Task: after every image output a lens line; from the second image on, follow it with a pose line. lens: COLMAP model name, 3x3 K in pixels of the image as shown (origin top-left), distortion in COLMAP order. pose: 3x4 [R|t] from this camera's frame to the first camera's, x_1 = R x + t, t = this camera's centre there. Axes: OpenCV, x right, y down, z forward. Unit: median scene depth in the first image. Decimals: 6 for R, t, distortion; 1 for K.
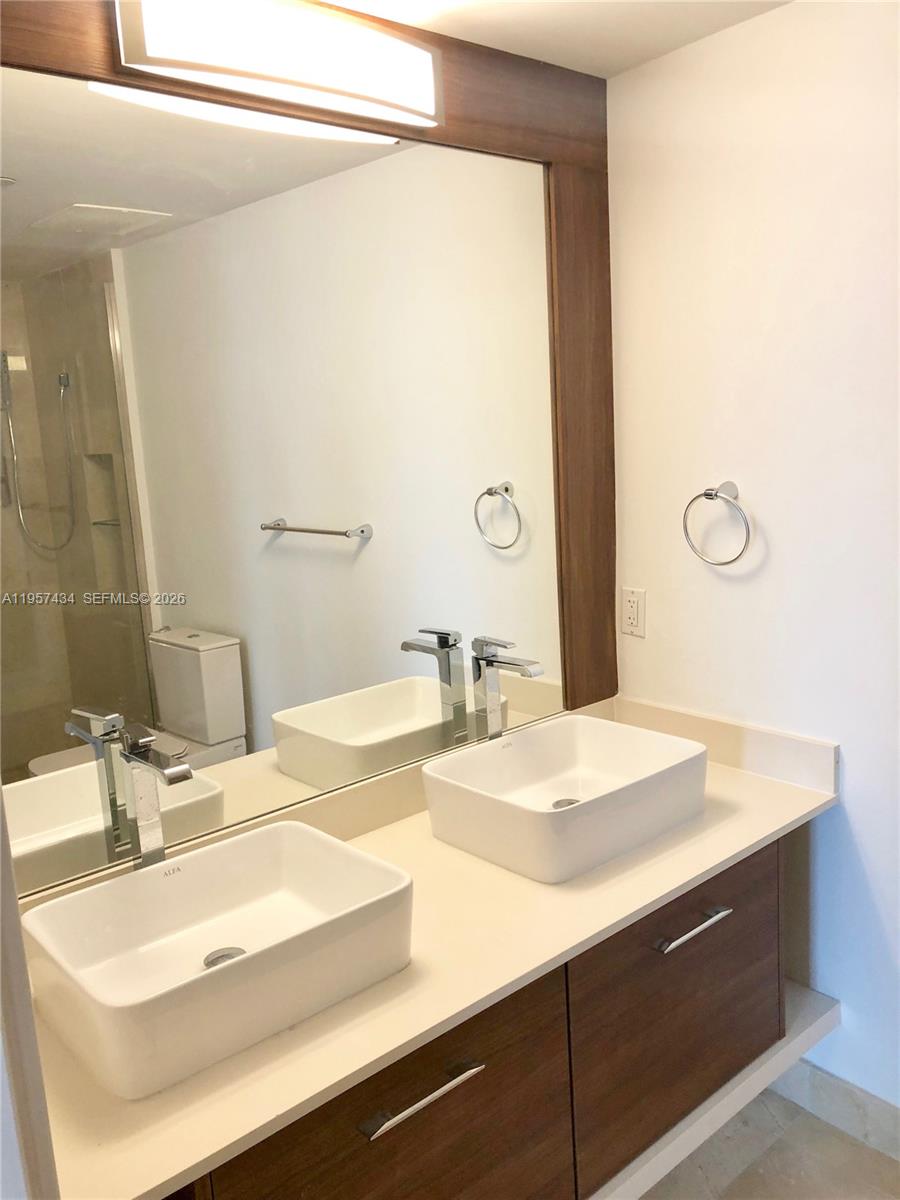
lens RADIAL K [[987.9, 0, 450.0], [0, 987.9, 600.0], [0, 0, 1]] dist [-0.004057, -0.044330]
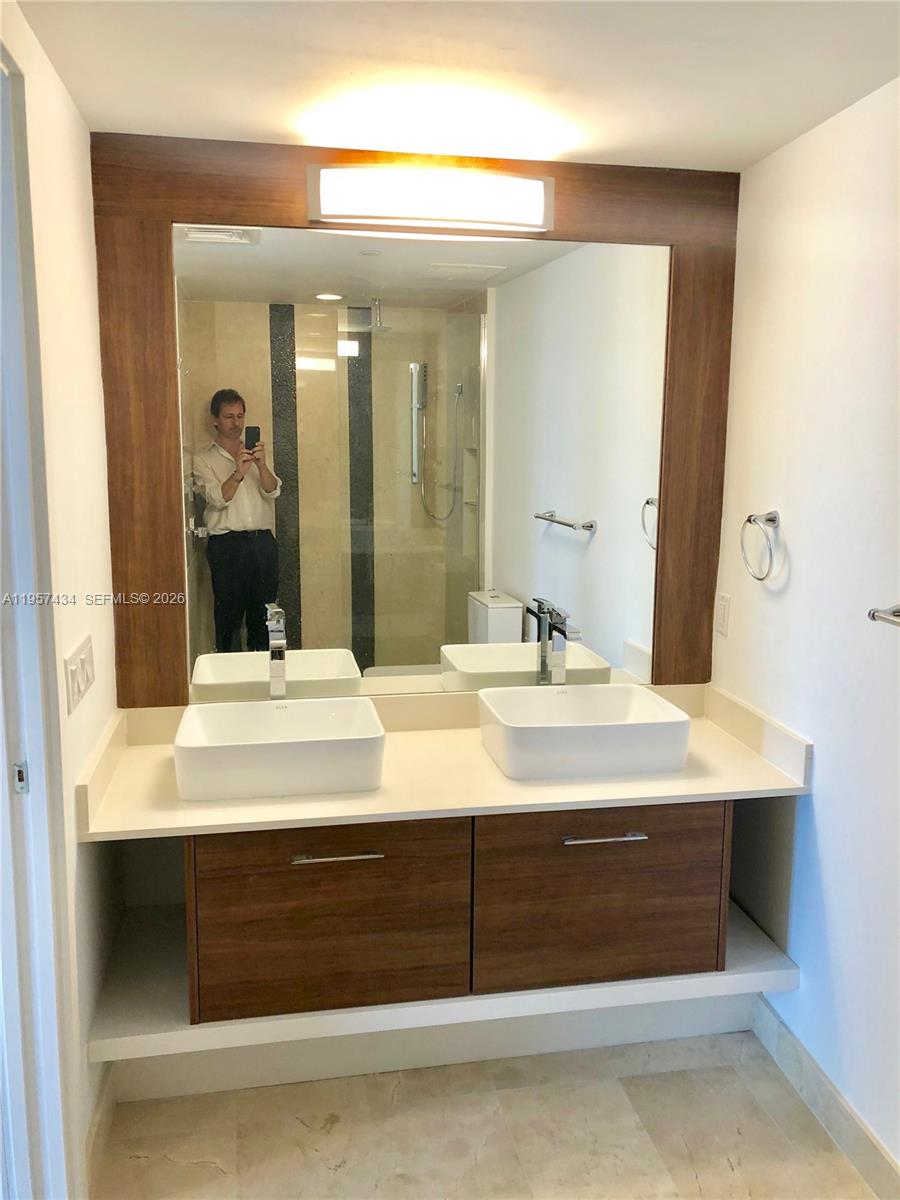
lens RADIAL K [[990.5, 0, 450.0], [0, 990.5, 600.0], [0, 0, 1]] dist [-0.049397, 0.001754]
pose [[0.856575, 0.146573, -0.494768, 0.531405], [-0.144284, 0.988598, 0.043074, -0.008849], [0.495440, 0.034491, 0.867957, -0.207911]]
